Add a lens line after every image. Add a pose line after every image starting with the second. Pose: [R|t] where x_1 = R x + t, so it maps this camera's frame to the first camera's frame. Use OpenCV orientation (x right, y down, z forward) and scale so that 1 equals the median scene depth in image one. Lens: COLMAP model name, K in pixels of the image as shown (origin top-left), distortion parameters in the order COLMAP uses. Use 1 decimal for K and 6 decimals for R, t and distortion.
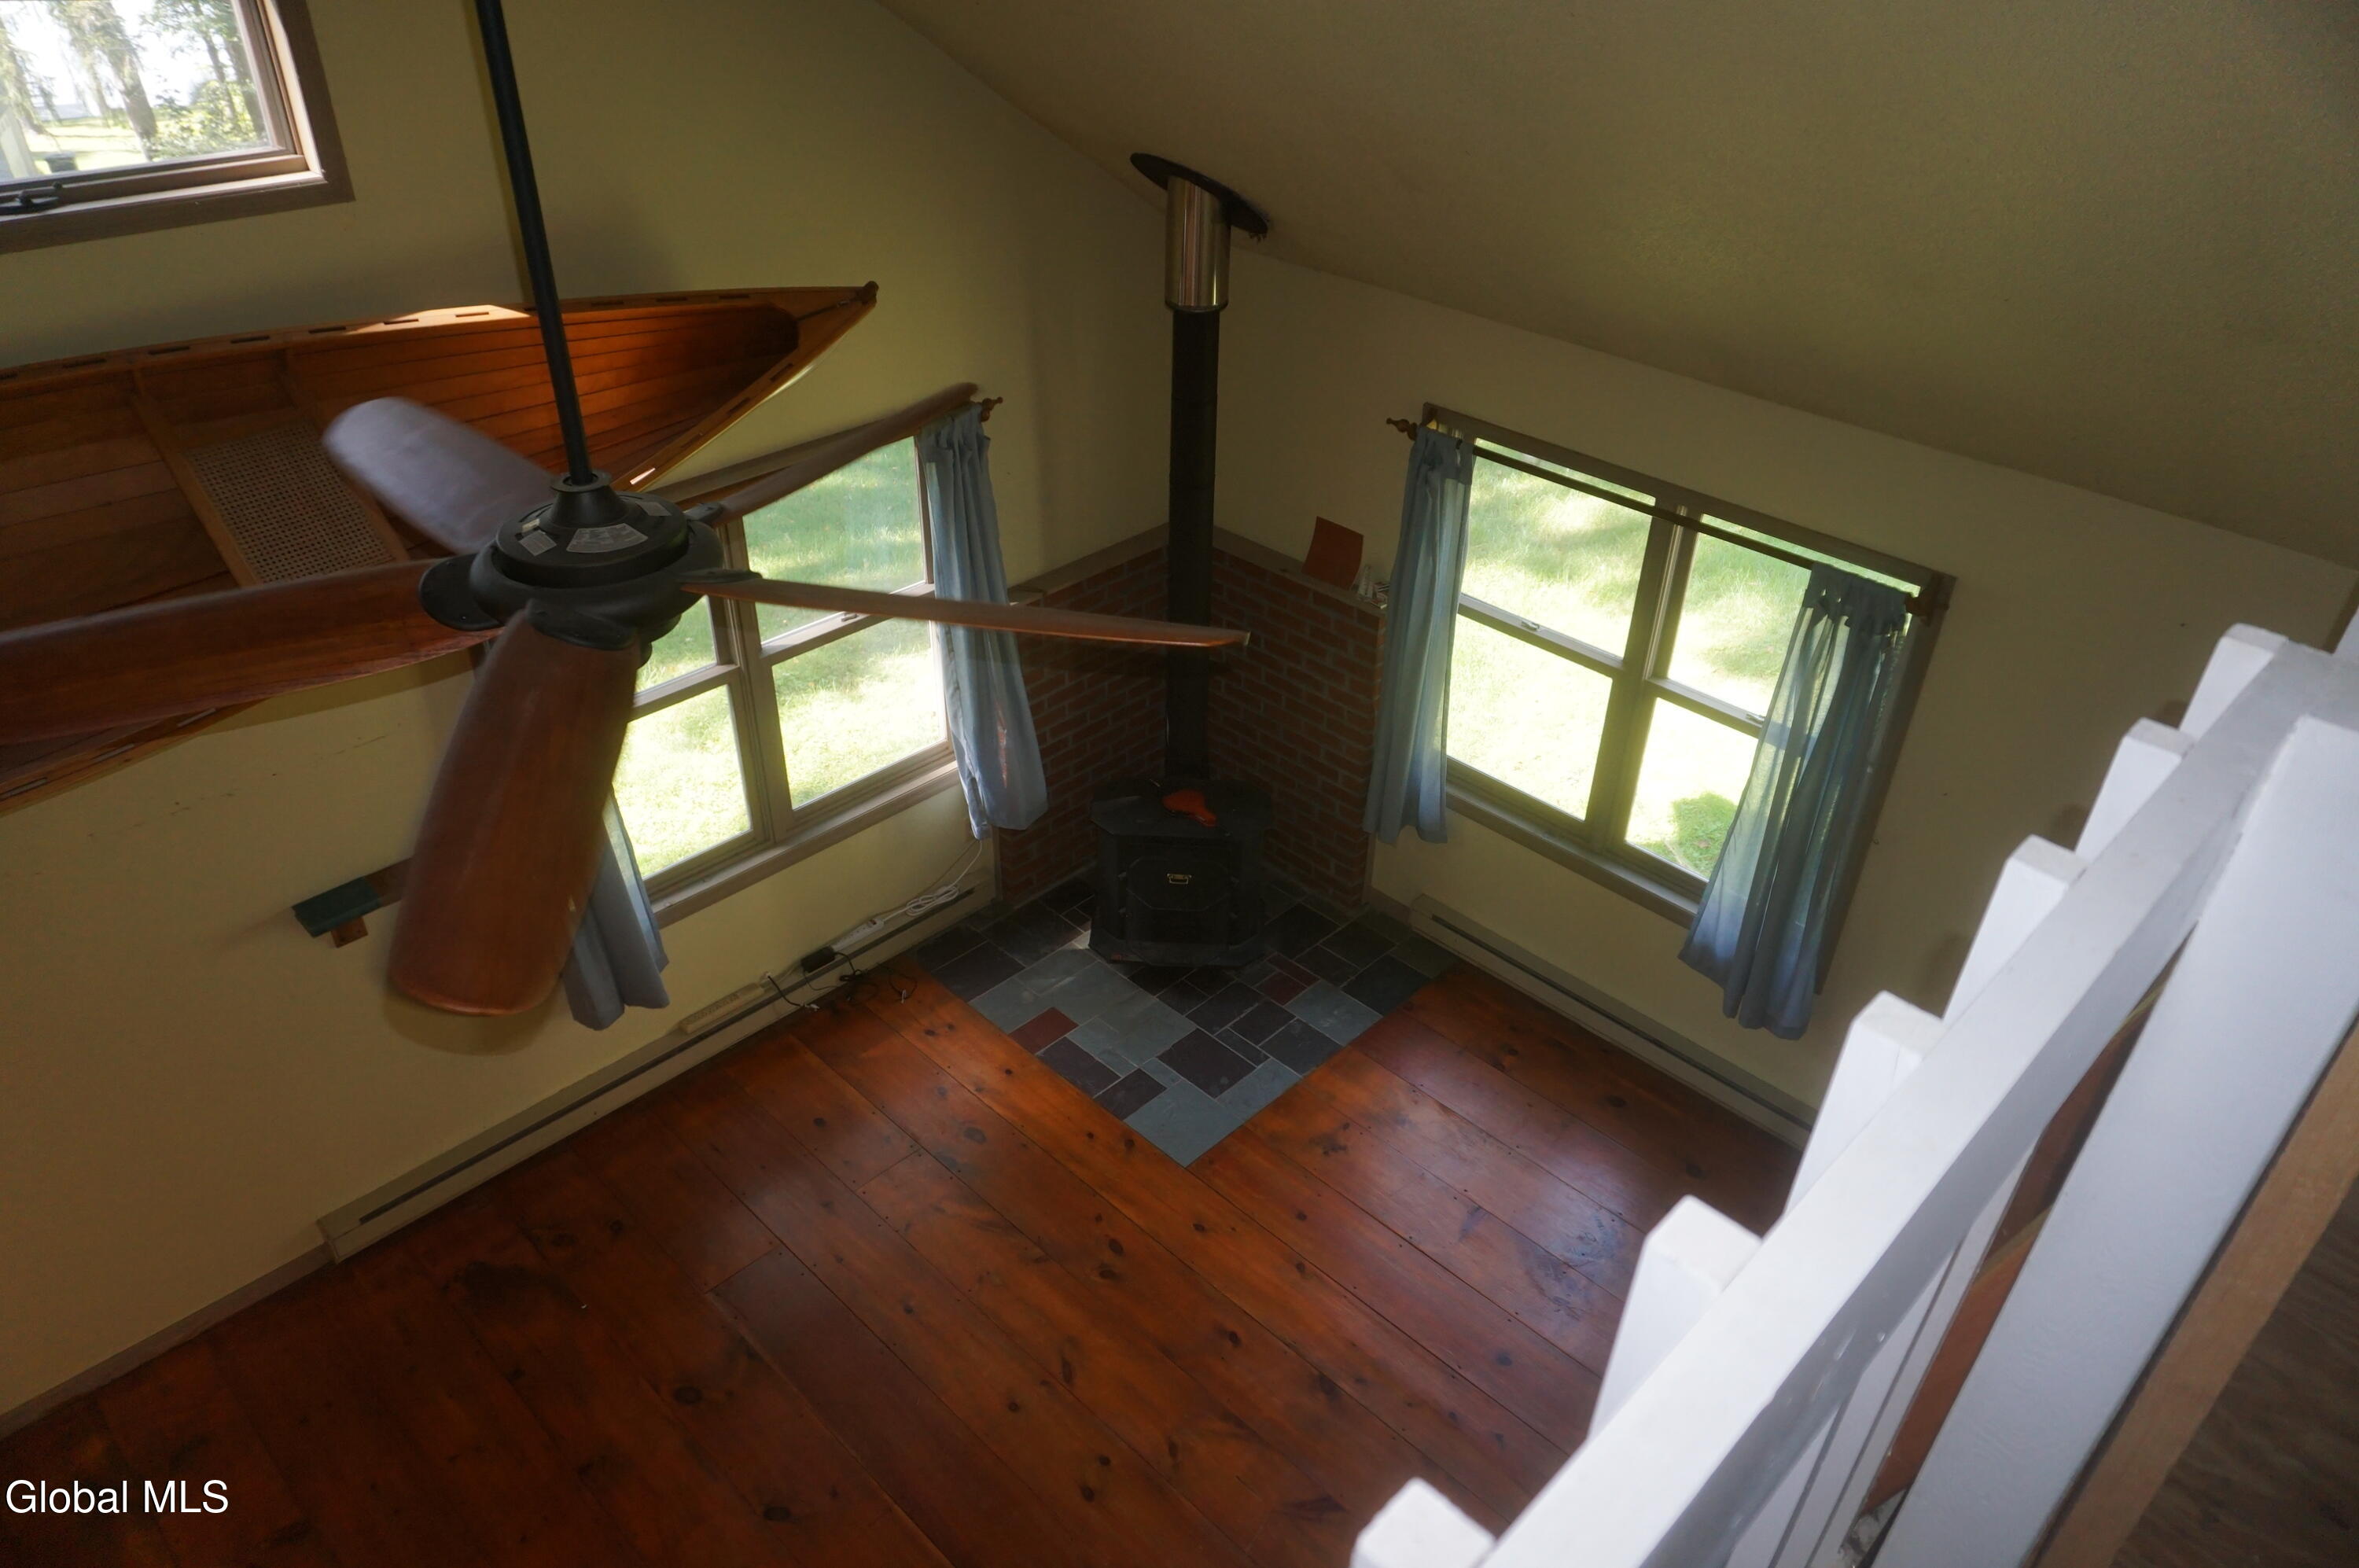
lens RADIAL K [[1599.5, 0, 1181.5], [0, 1599.5, 785.1], [0, 0, 1]] dist [-0.023269, 0.001896]
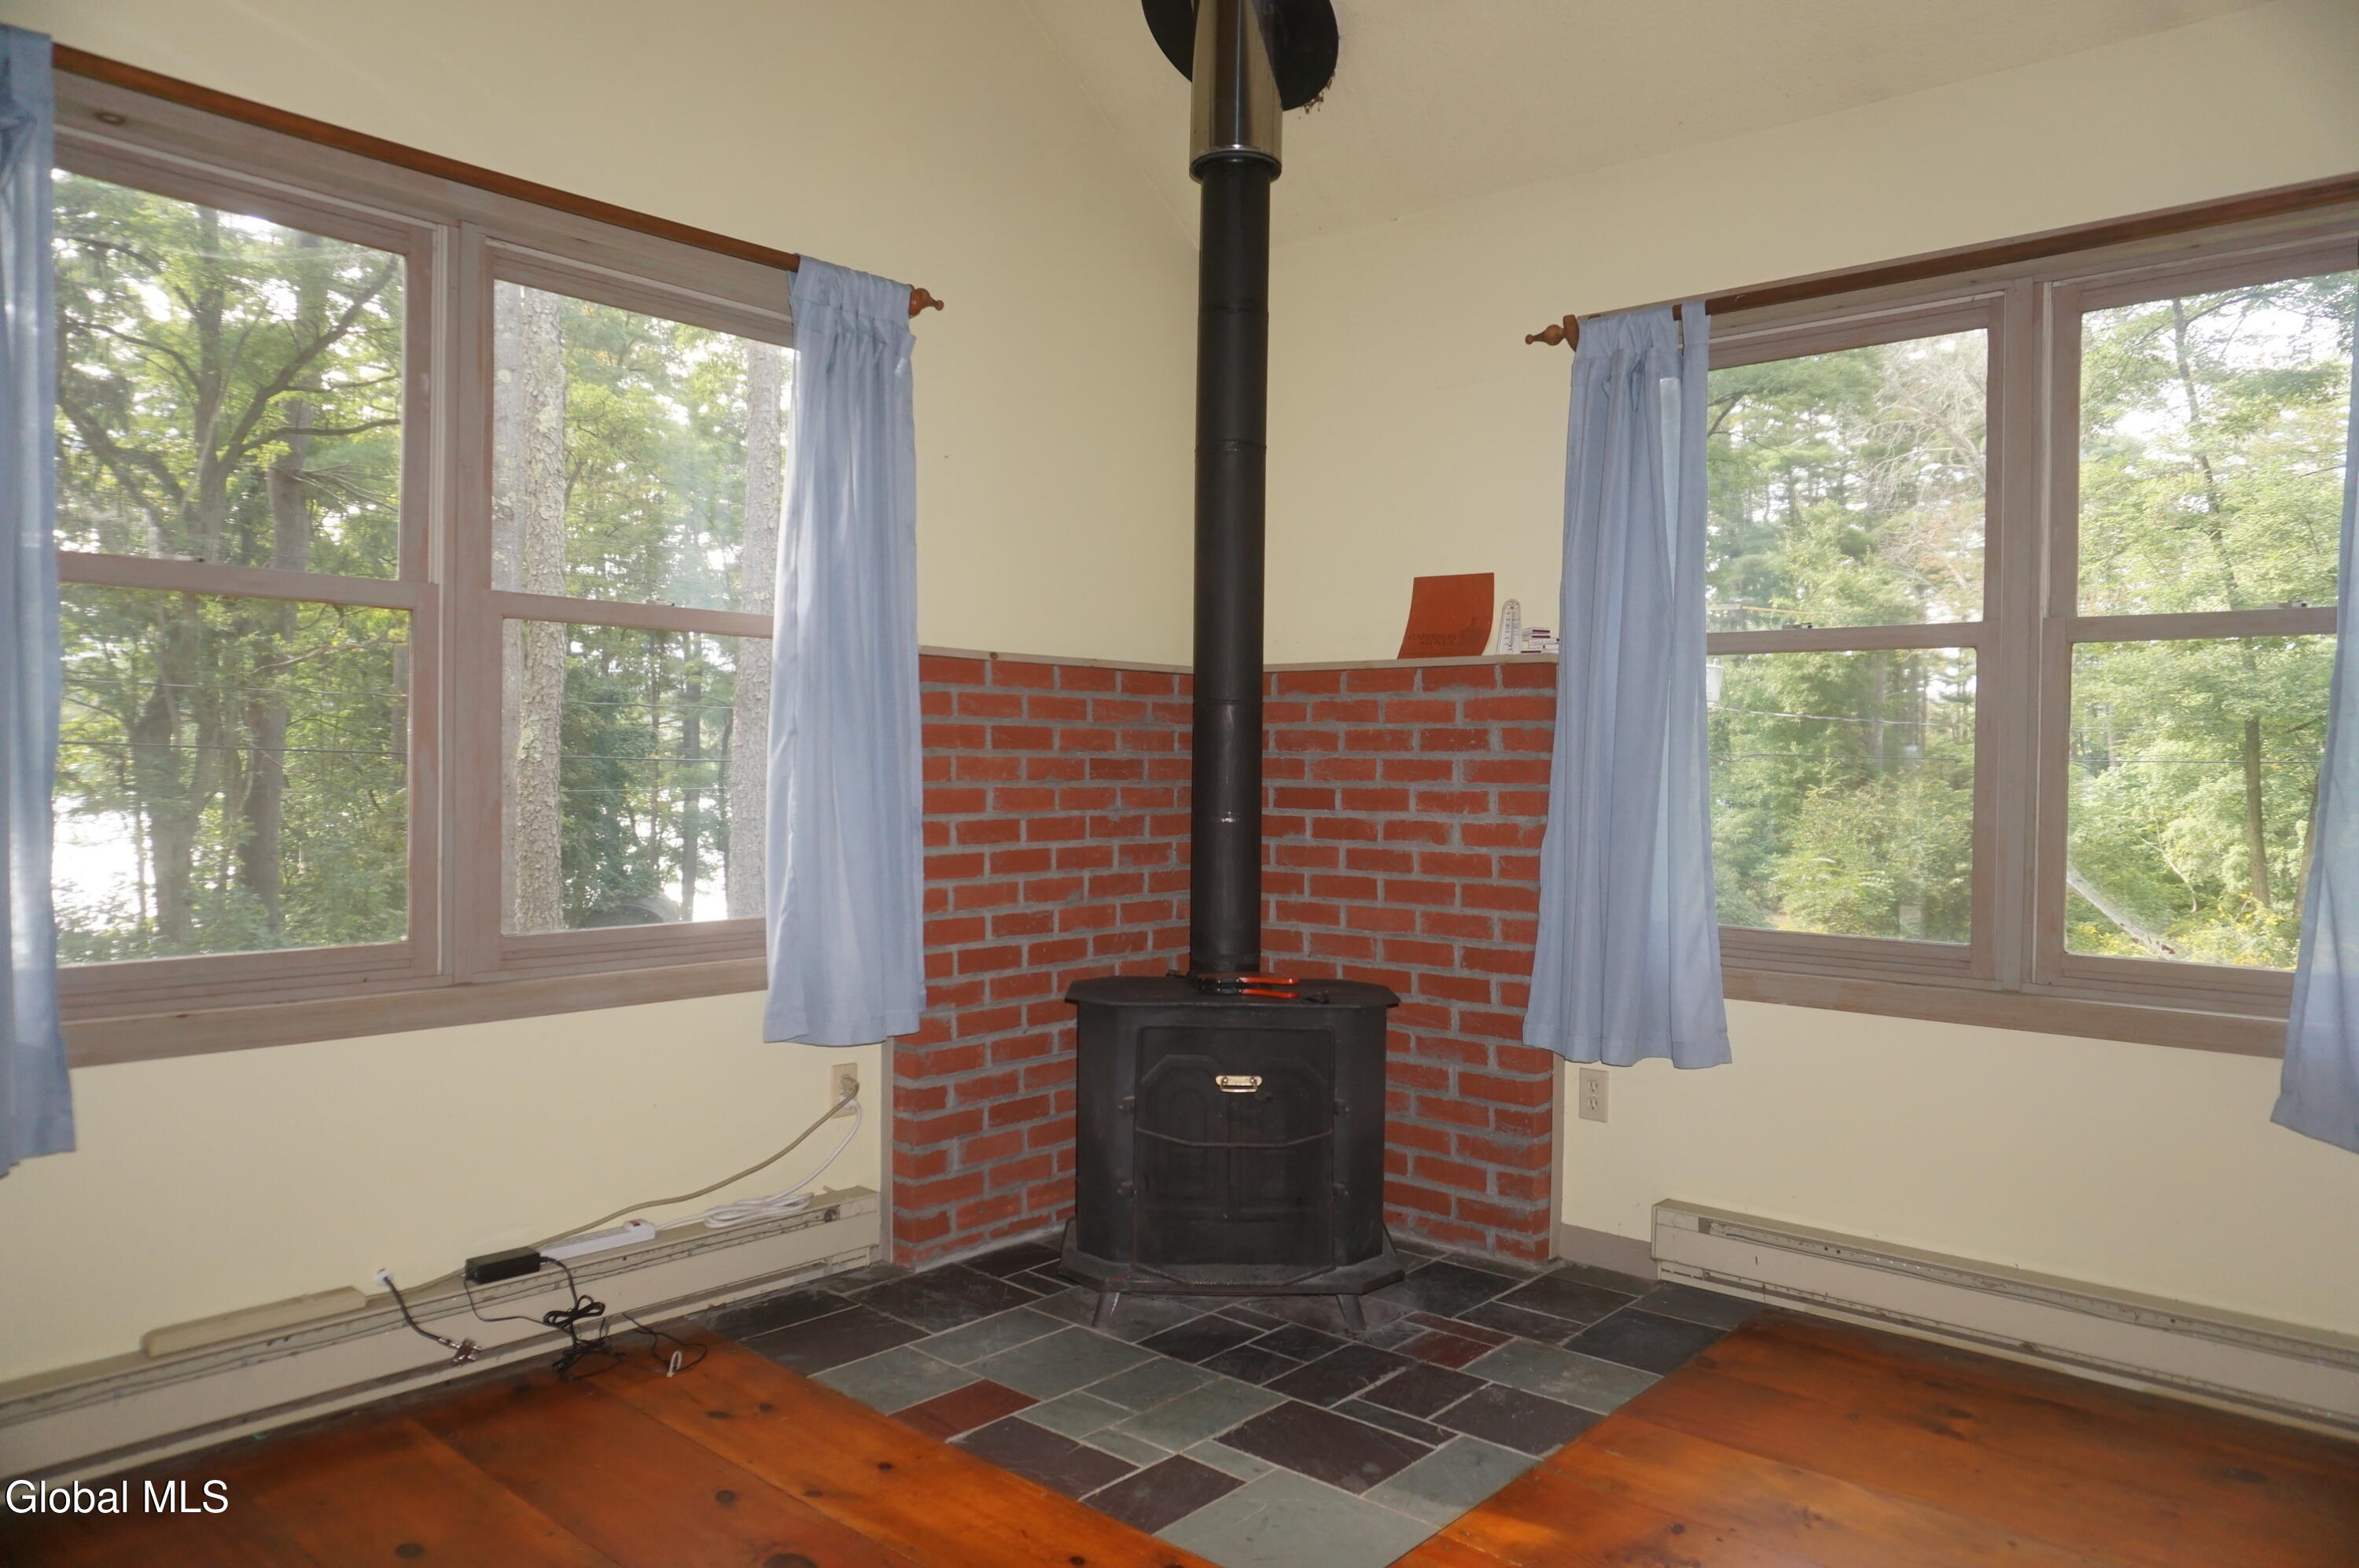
lens RADIAL K [[1599.5, 0, 1173.9], [0, 1599.5, 744.0], [0, 0, 1]] dist [-0.023269, 0.001896]
pose [[0.998745, -0.005992, 0.049734, -0.047470], [0.032300, 0.835901, -0.547929, 0.249022], [-0.038289, 0.548848, 0.835045, 0.503109]]
